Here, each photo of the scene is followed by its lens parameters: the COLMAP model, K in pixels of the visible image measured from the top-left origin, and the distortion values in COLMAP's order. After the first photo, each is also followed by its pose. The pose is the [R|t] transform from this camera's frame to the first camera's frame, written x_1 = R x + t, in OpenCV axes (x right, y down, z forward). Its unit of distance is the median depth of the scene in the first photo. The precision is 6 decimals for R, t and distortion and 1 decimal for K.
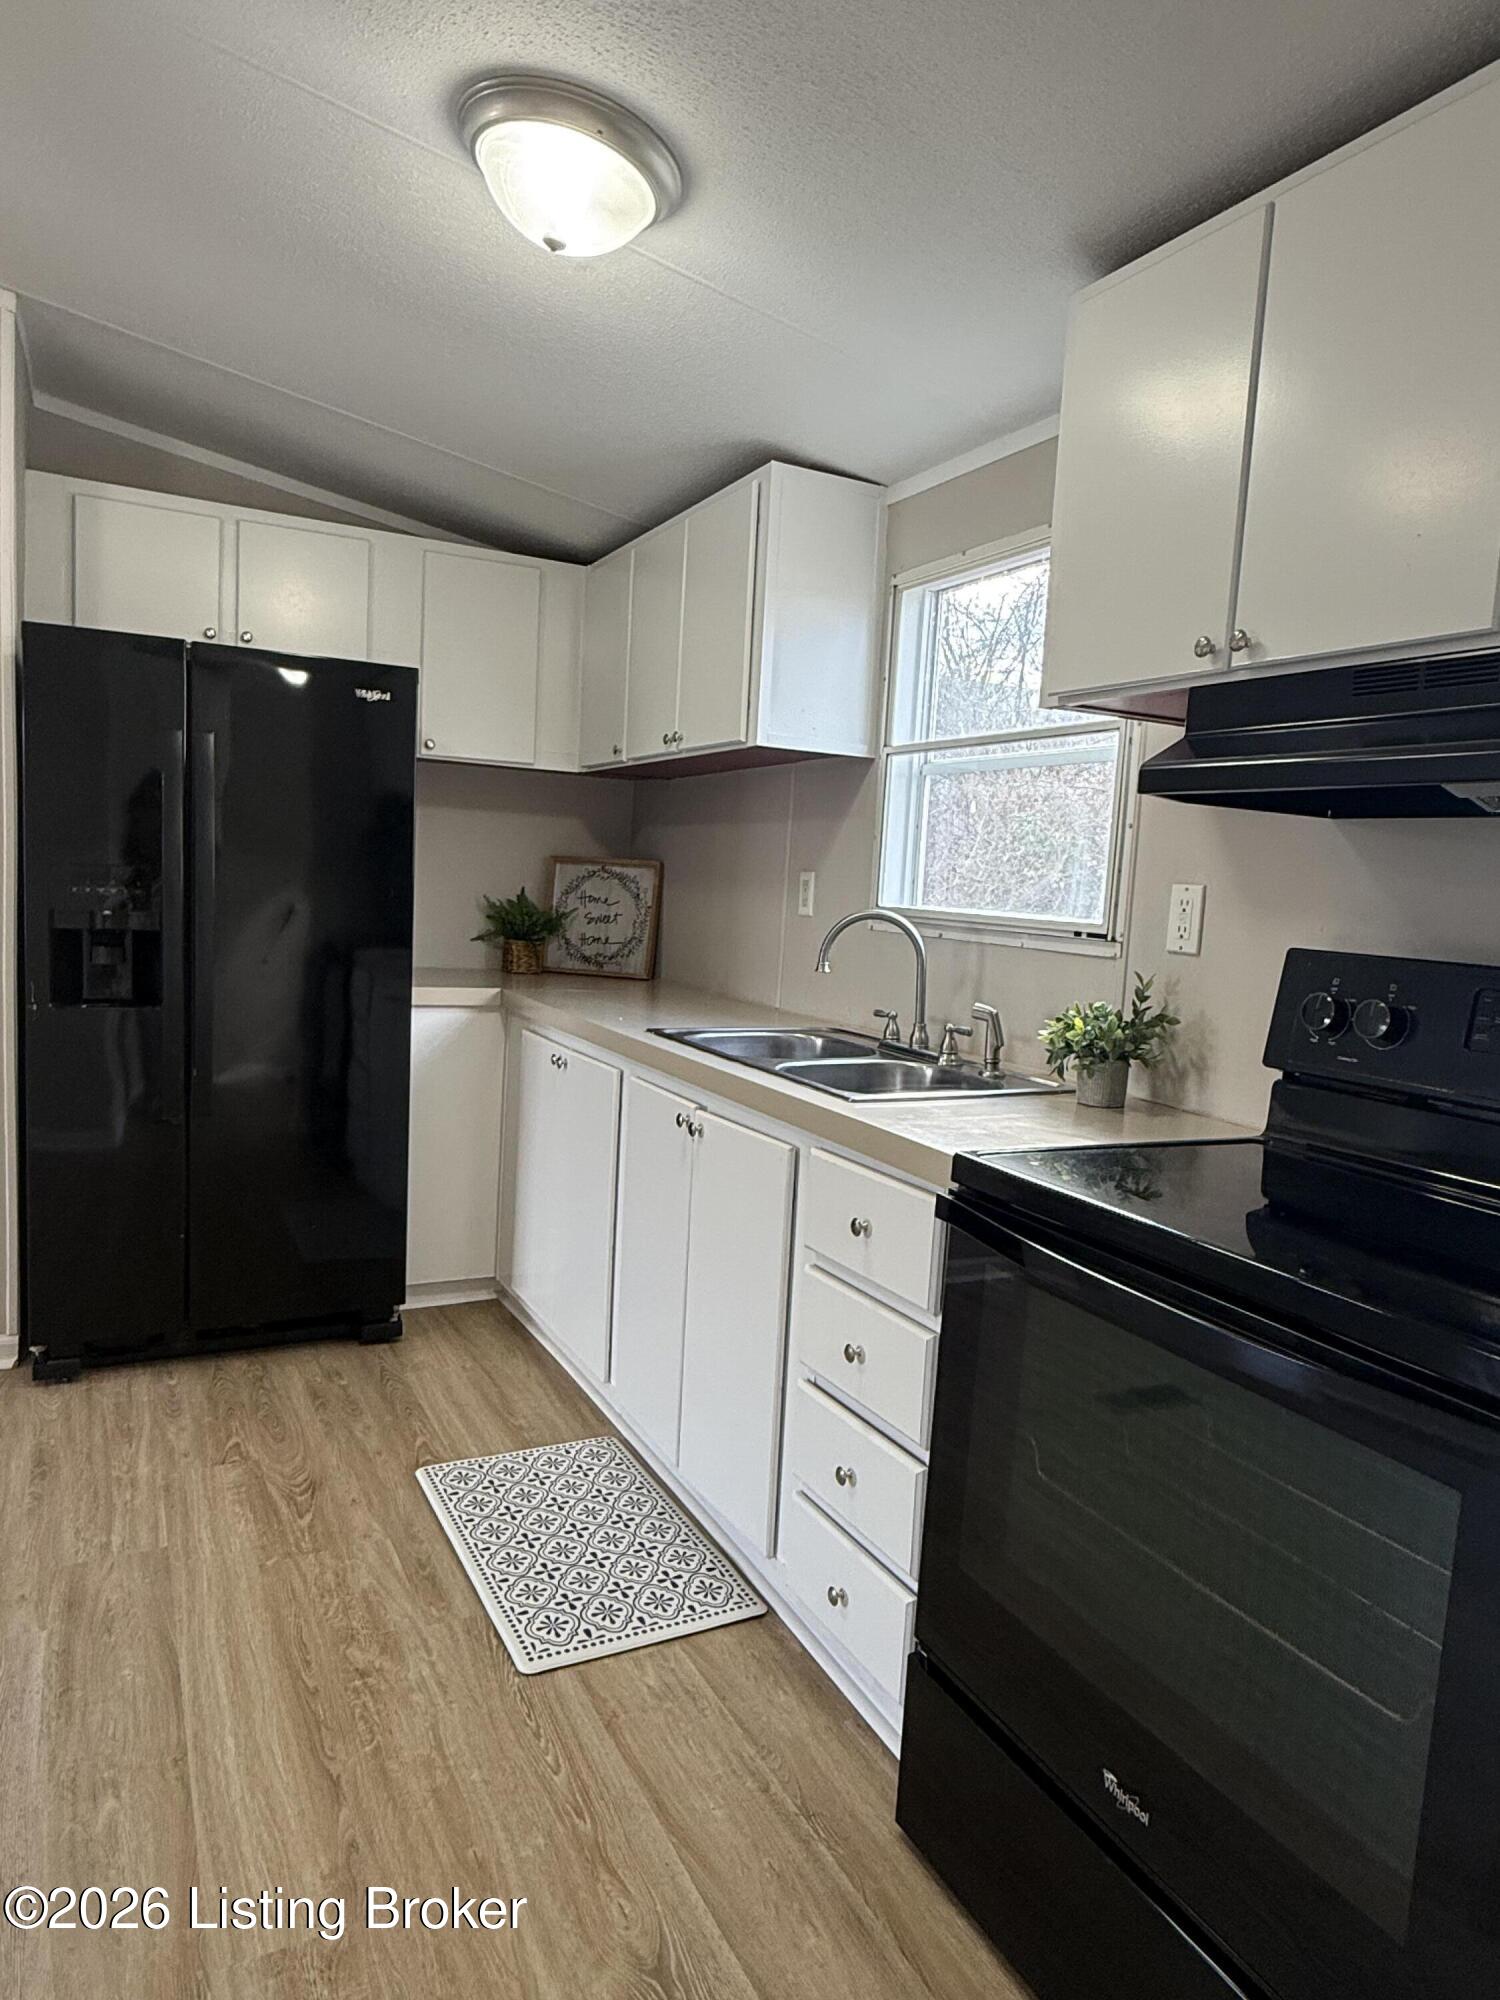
lens RADIAL K [[1257.5, 0, 750.0], [0, 1257.5, 1000.0], [0, 0, 1]] dist [0.002366, 0.003472]
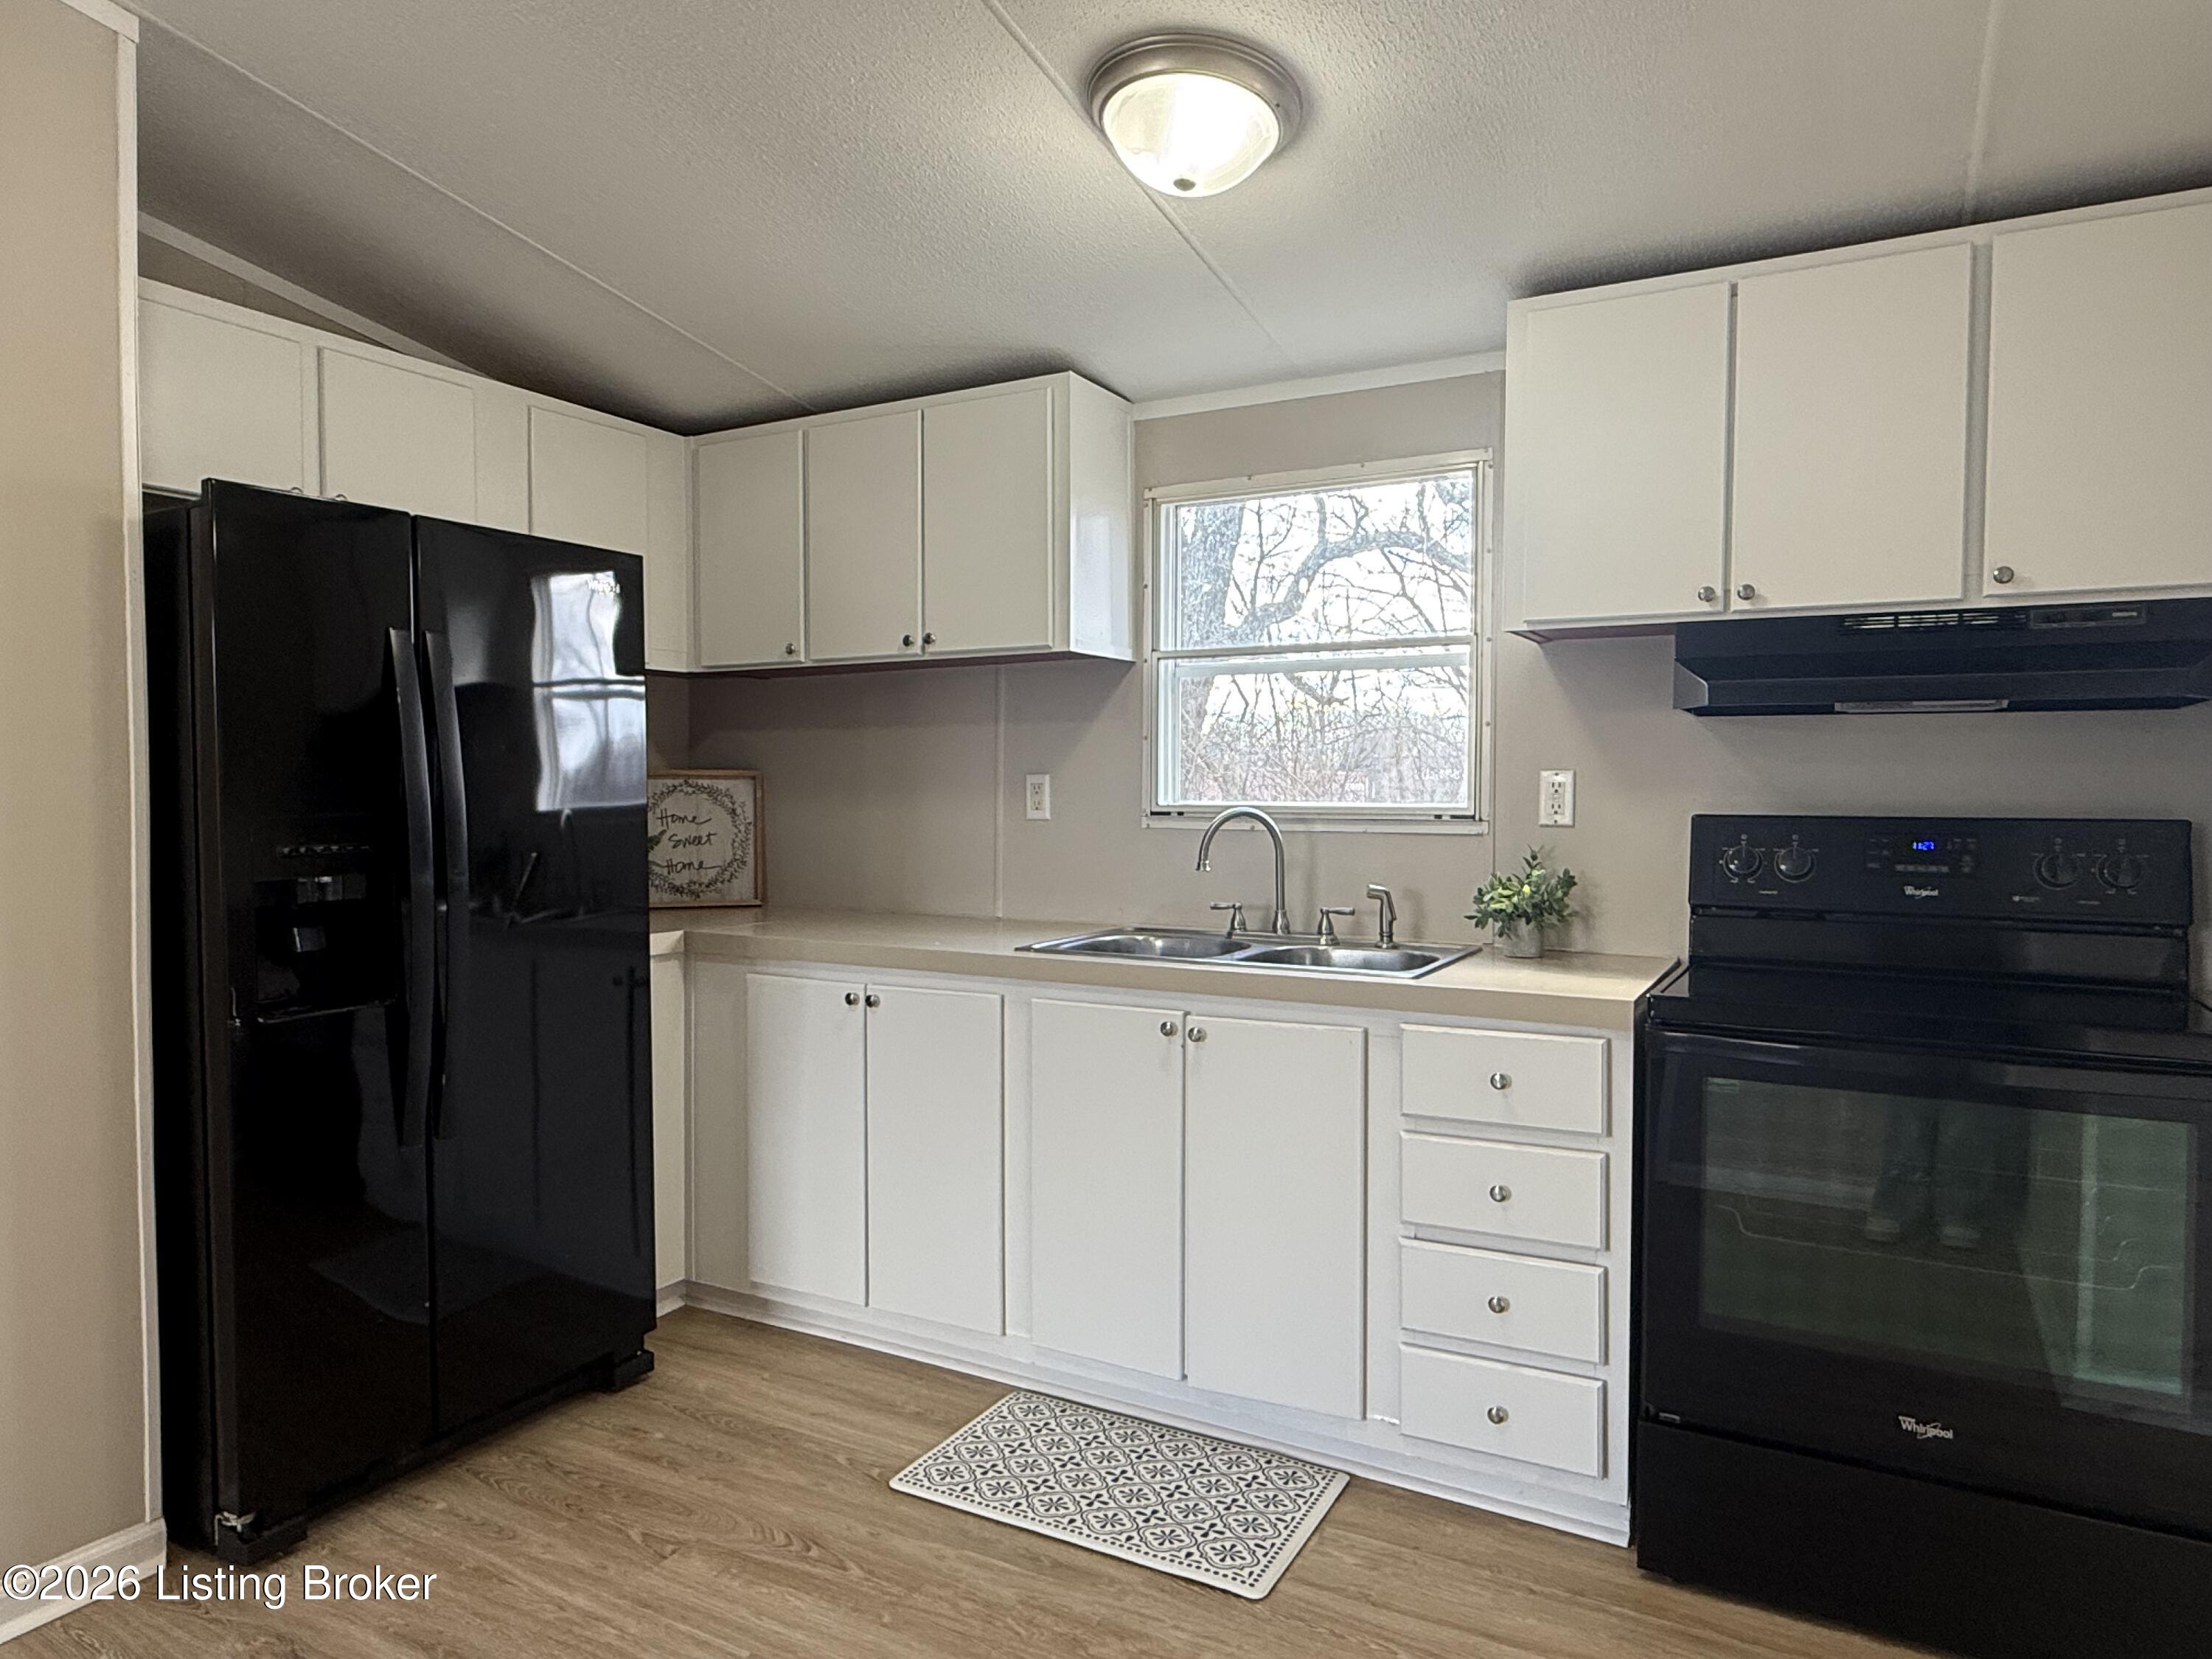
lens RADIAL K [[1390.8, 0, 1106.0], [0, 1390.8, 829.5], [0, 0, 1]] dist [0.002366, 0.003472]
pose [[0.828448, -0.072105, 0.555405, -0.604160], [0.098213, 0.995015, -0.017318, -0.041429], [-0.551388, 0.068895, 0.831400, 0.084069]]
